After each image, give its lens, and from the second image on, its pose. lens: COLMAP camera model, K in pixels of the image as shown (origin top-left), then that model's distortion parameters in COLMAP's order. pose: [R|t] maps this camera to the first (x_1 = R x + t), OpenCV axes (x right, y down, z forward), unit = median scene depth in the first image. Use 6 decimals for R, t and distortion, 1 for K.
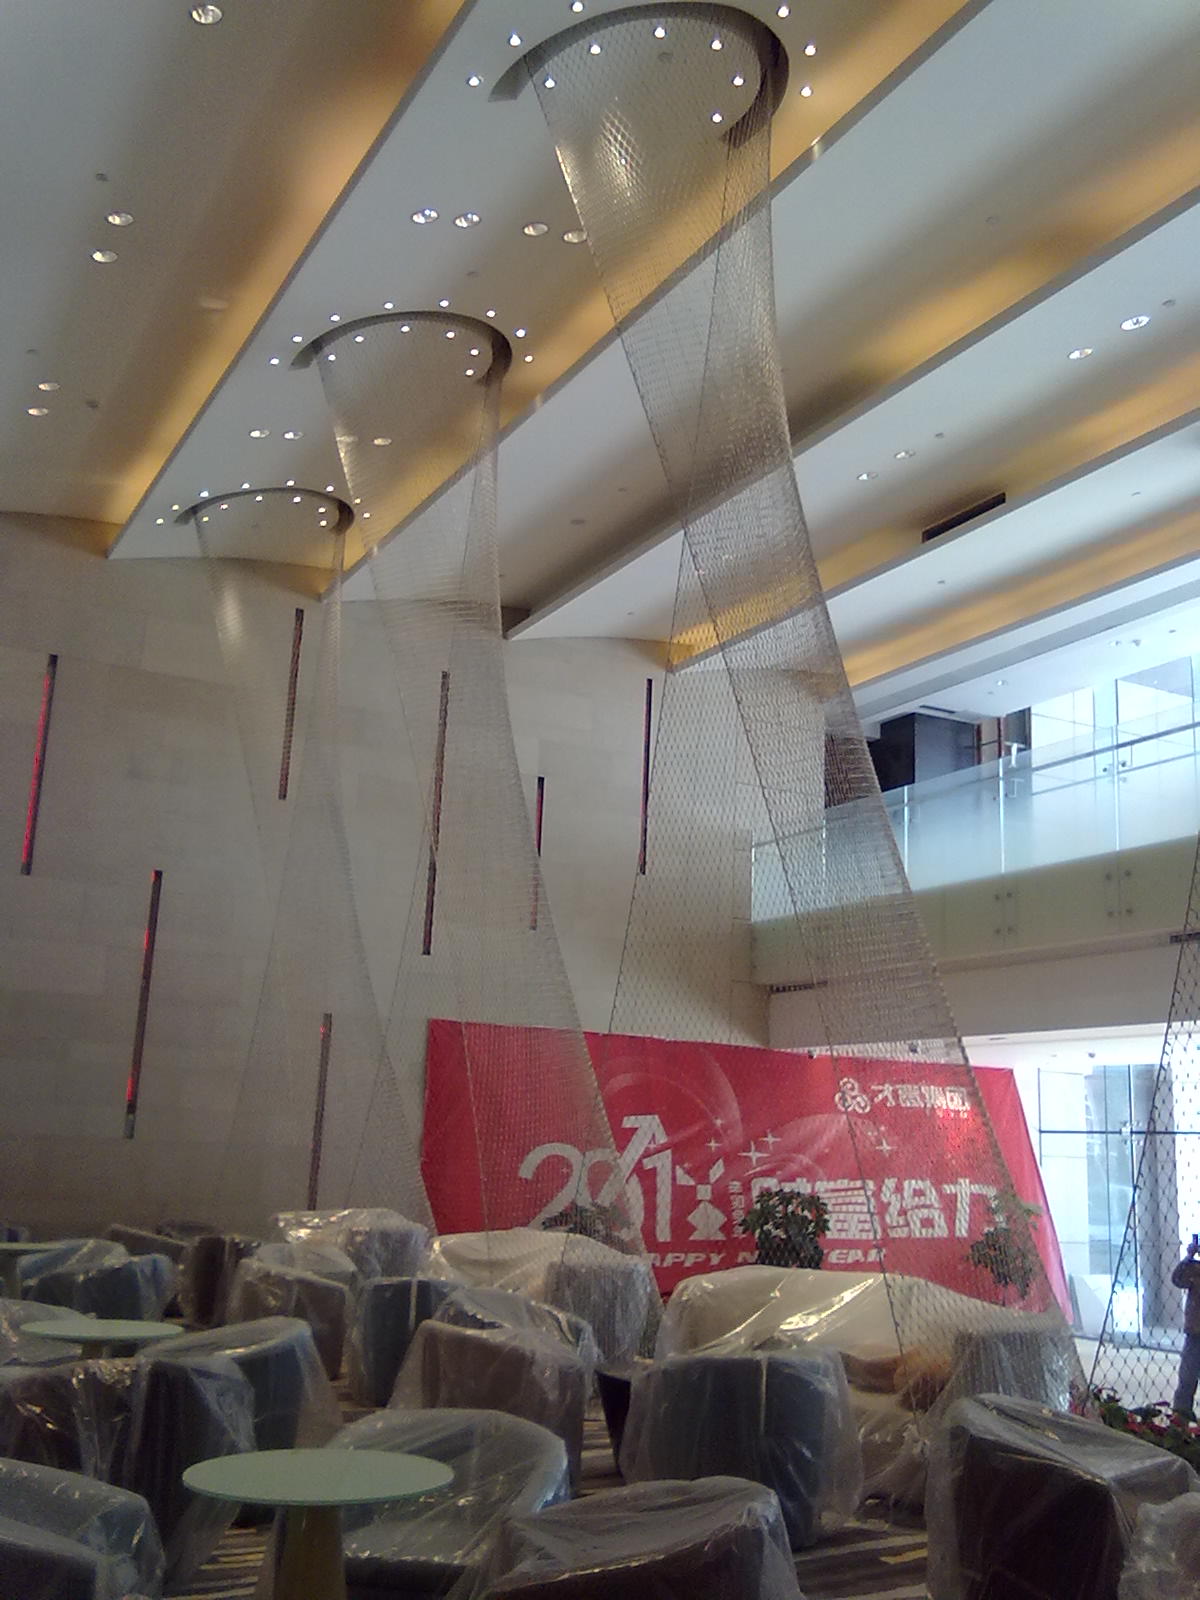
lens RADIAL K [[1564.6, 0, 603.4], [0, 1564.6, 761.1], [0, 0, 1]] dist [0.045892, -0.081540]
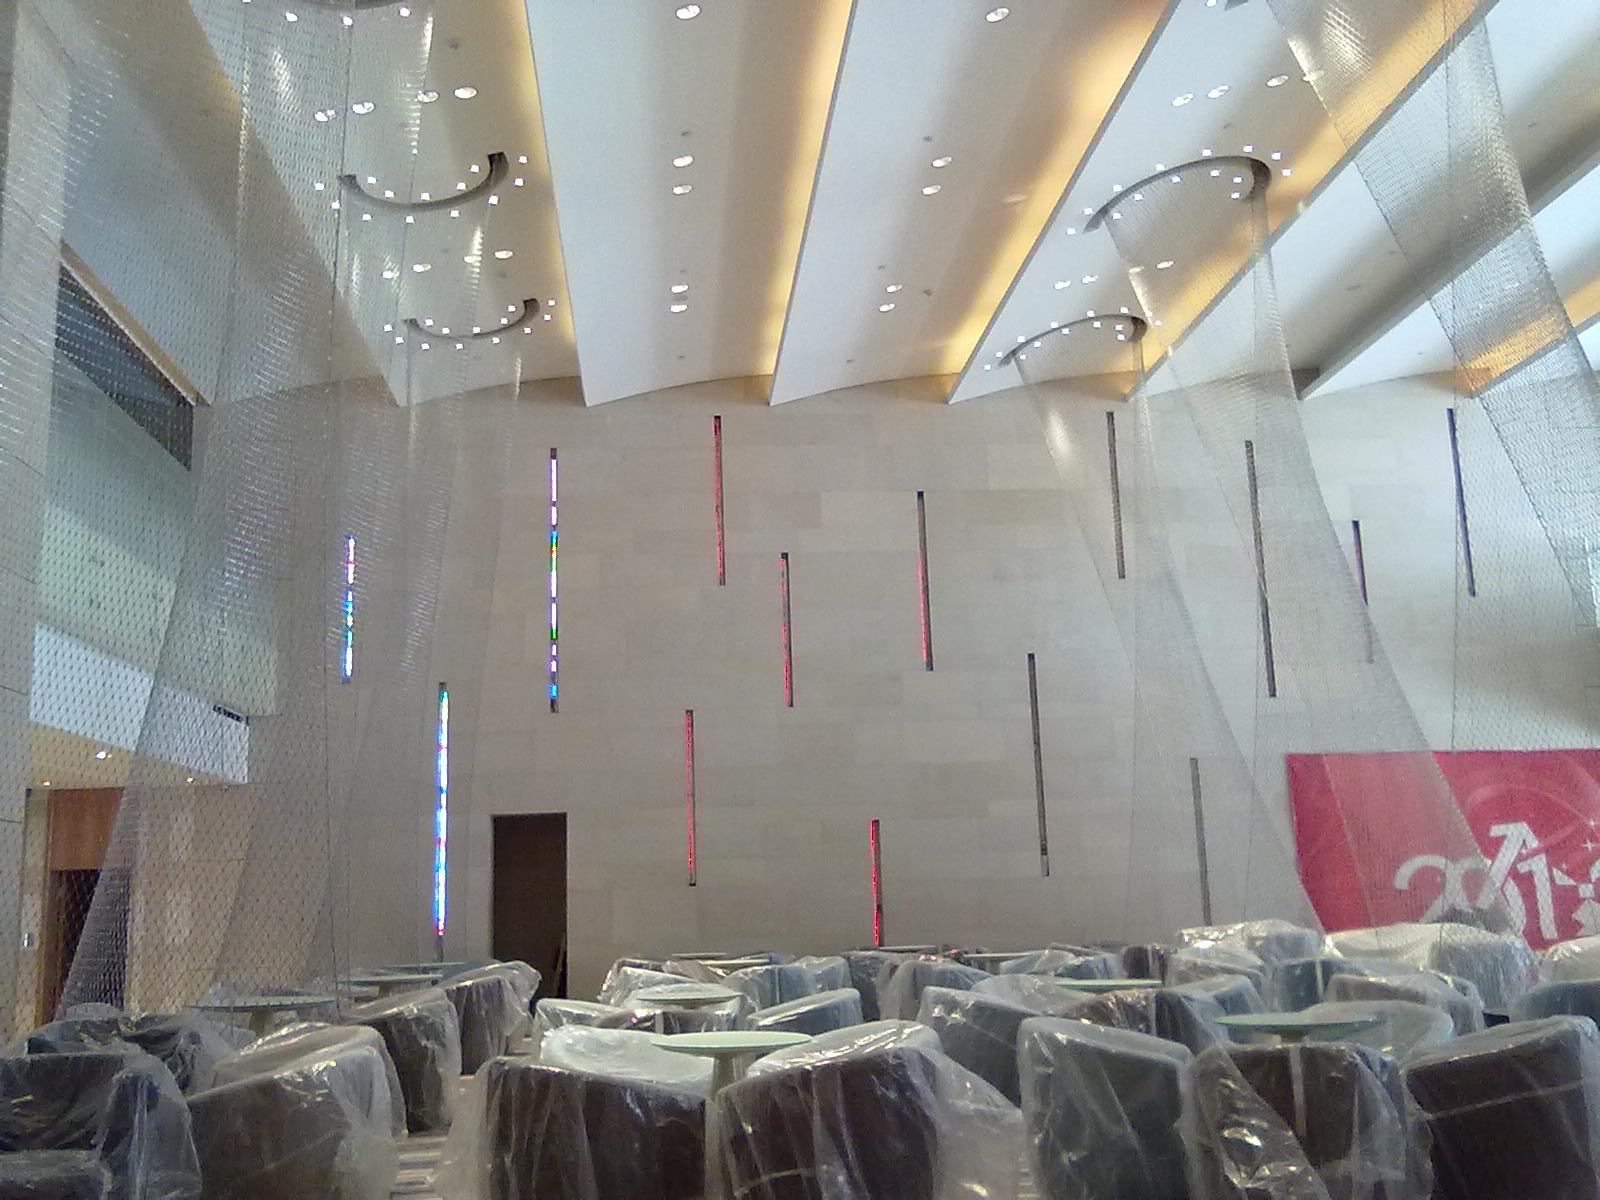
lens RADIAL K [[1564.6, 0, 796.4], [0, 1564.6, 563.9], [0, 0, 1]] dist [0.045892, -0.081540]
pose [[0.915388, -0.150225, -0.373493, 0.009293], [0.161937, 0.986801, -0.000019, -0.029587], [0.368566, -0.060465, 0.927633, -0.185268]]
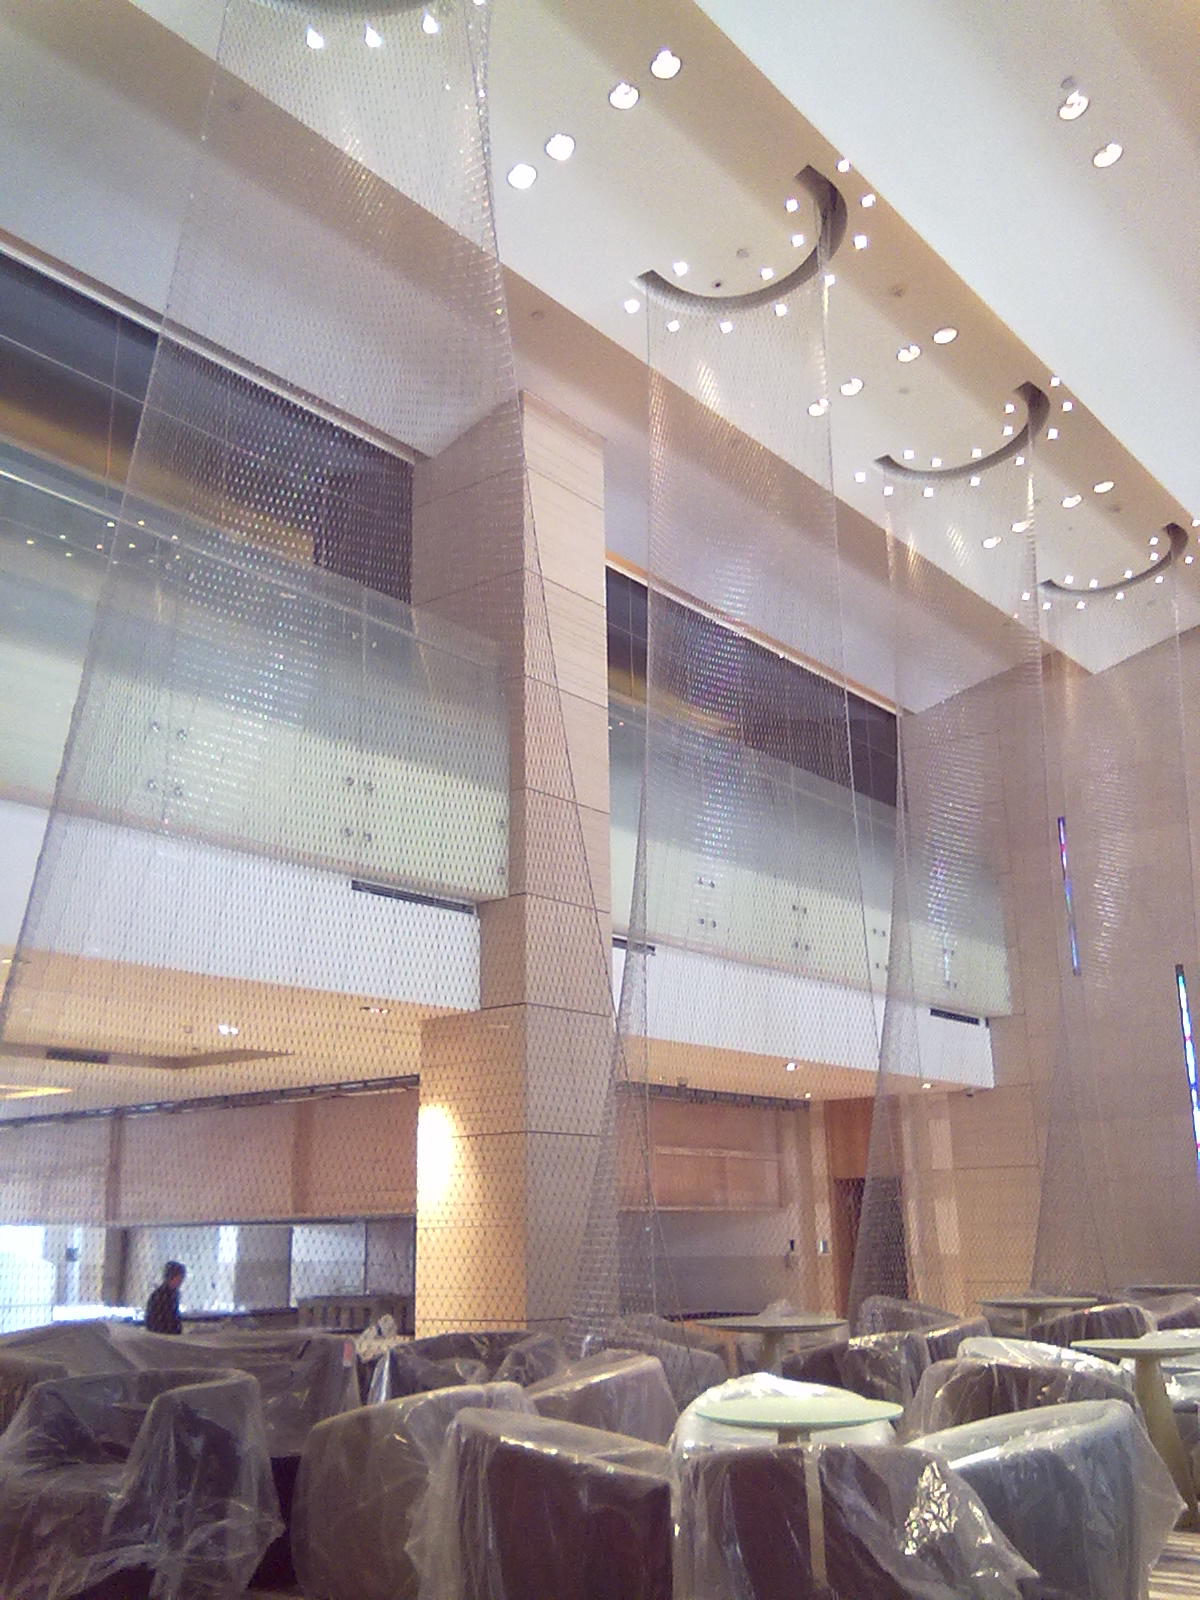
lens RADIAL K [[1584.7, 0, 600.0], [0, 1584.7, 800.0], [0, 0, 1]] dist [0.020515, -0.021289]
pose [[0.399916, -0.288874, -0.869838, 0.121501], [0.253373, 0.946894, -0.197974, 0.023757], [0.880834, -0.141220, 0.451871, 0.001593]]
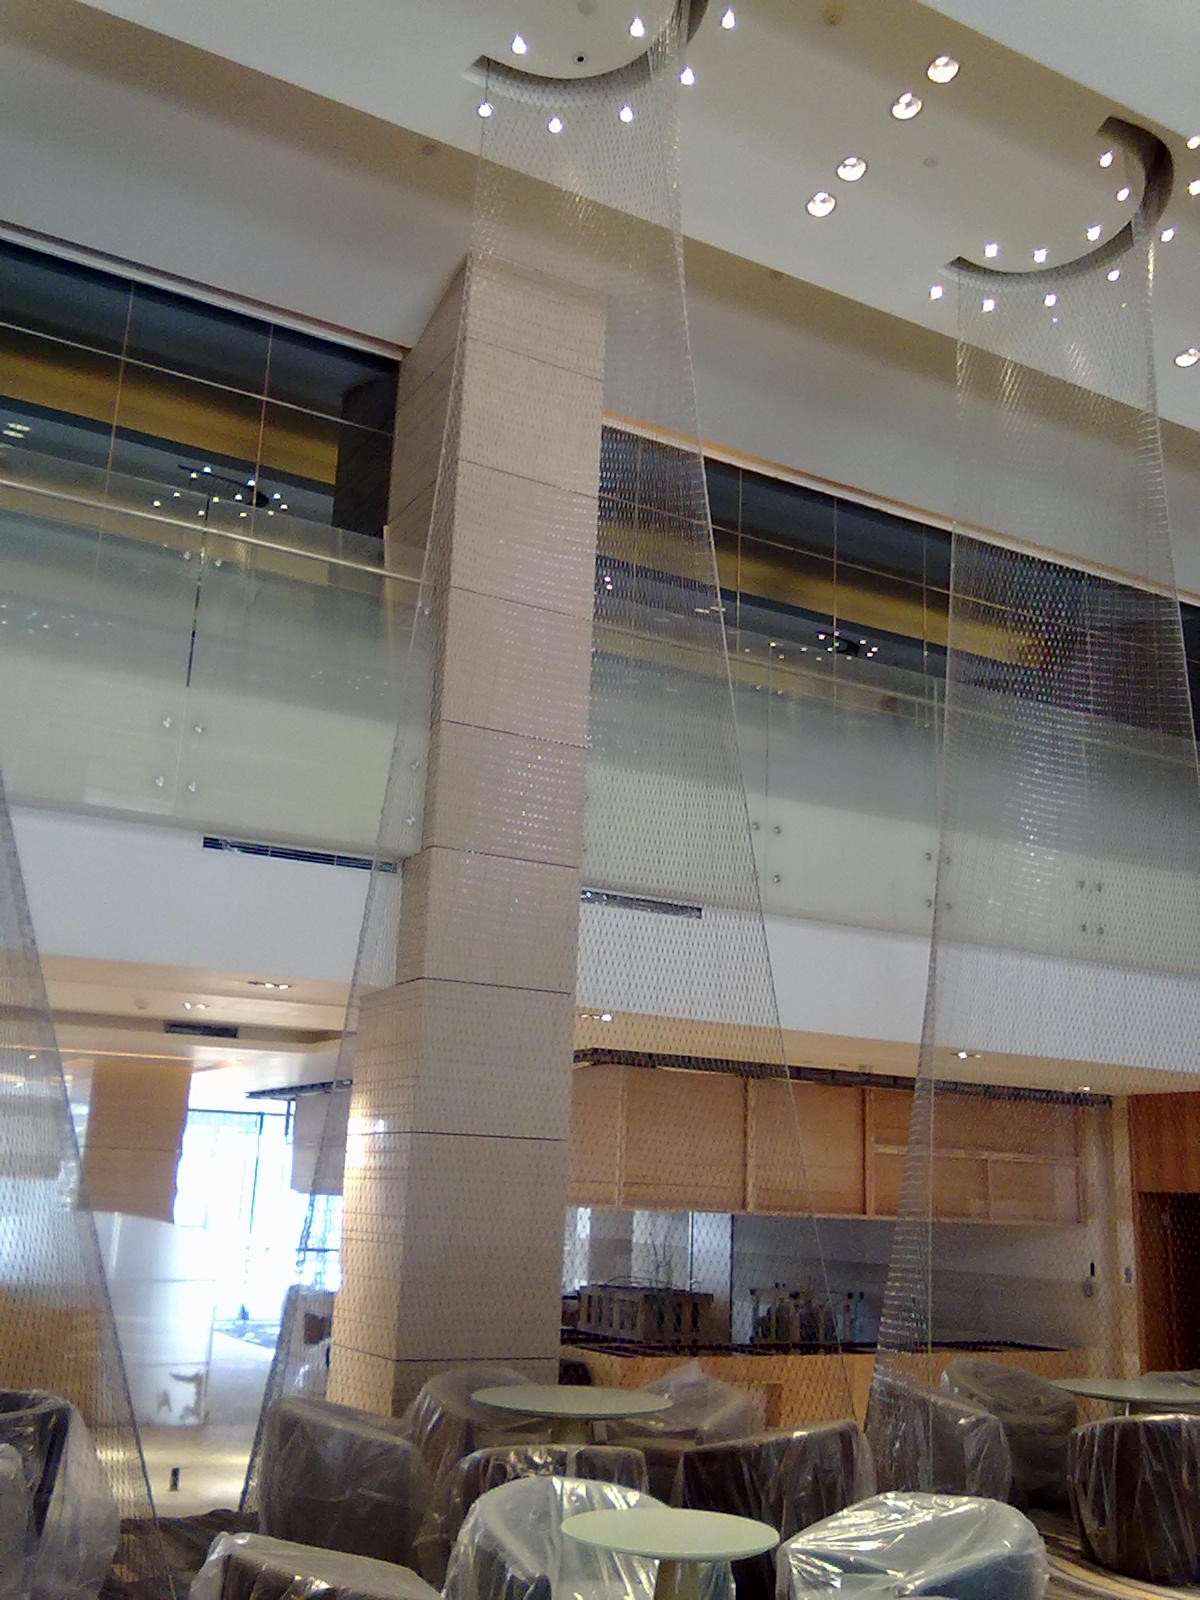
lens RADIAL K [[1562.3, 0, 575.6], [0, 1562.3, 804.8], [0, 0, 1]] dist [0.067116, -0.136931]
pose [[0.020001, -0.283111, -0.958879, 0.045558], [0.208704, 0.939124, -0.272925, 0.072150], [0.977774, -0.194663, 0.077870, 0.302080]]
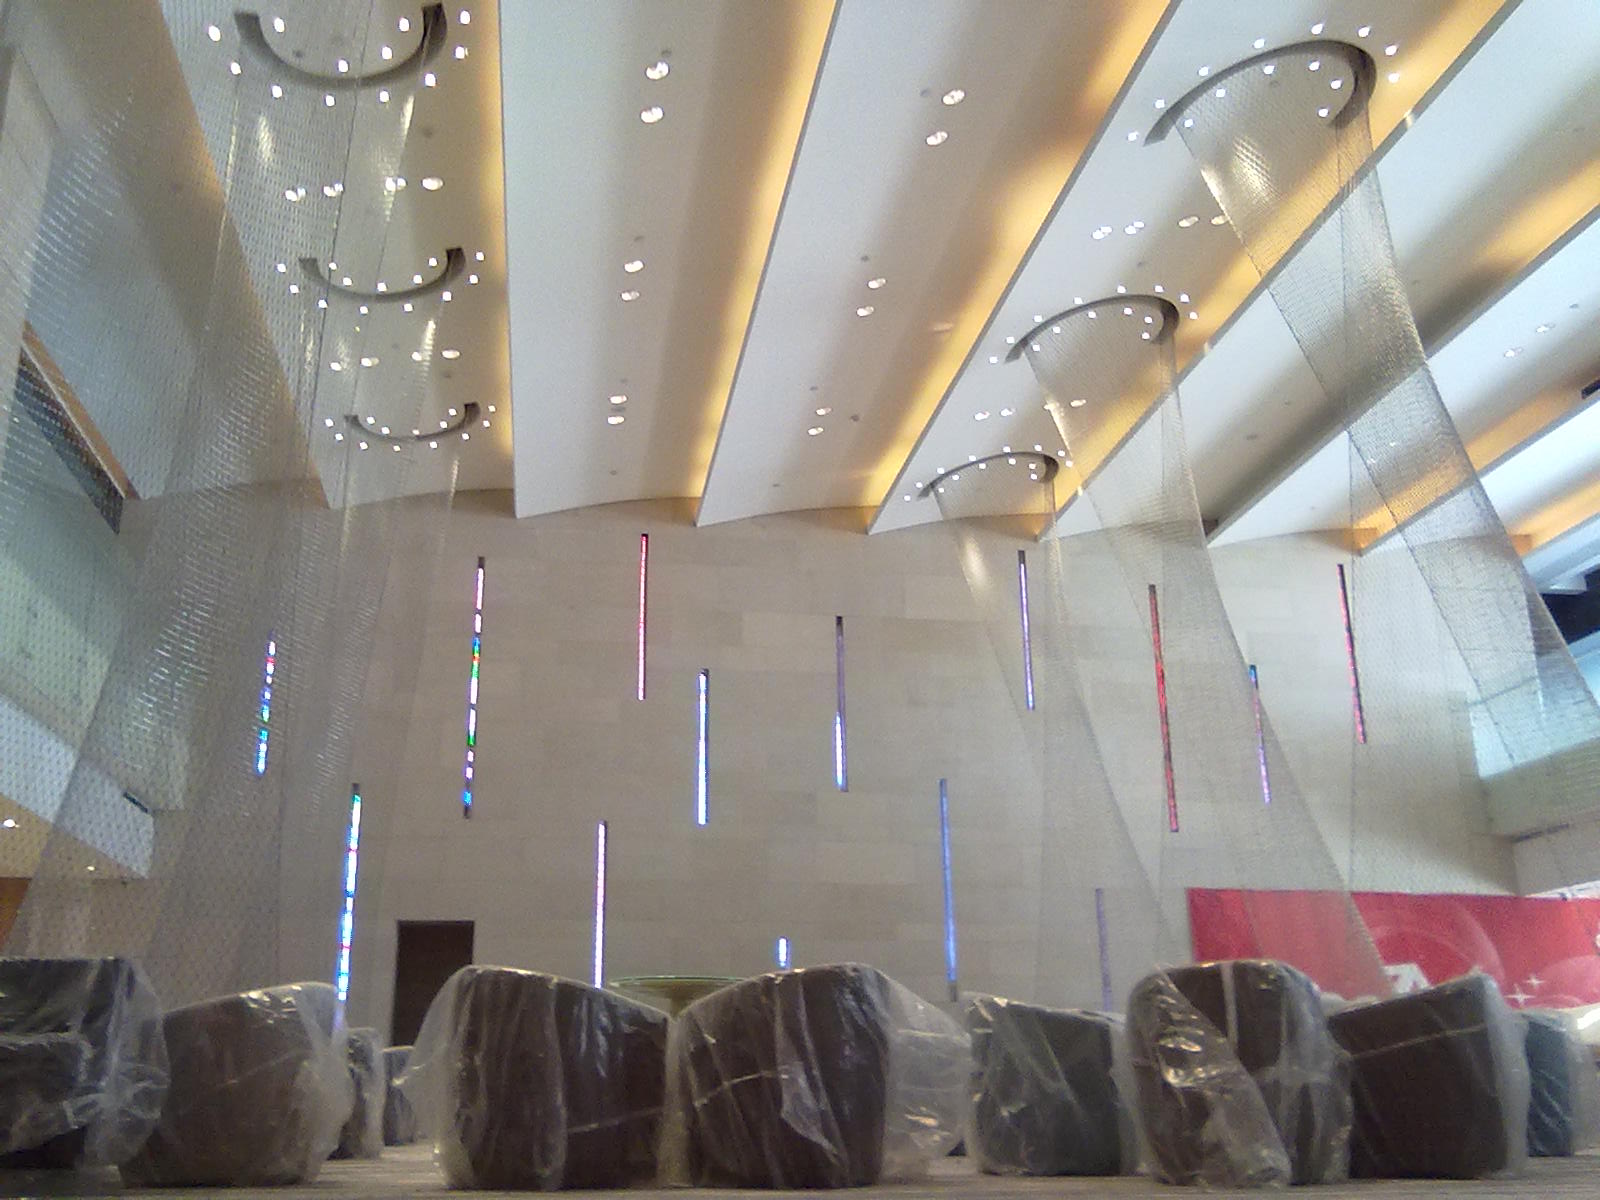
lens RADIAL K [[1562.3, 0, 799.7], [0, 1562.3, 573.2], [0, 0, 1]] dist [0.067116, -0.136931]
pose [[0.943478, -0.153860, -0.293559, -0.007637], [0.127999, 0.986149, -0.105480, 0.028358], [0.305722, 0.061943, 0.950104, -0.218625]]
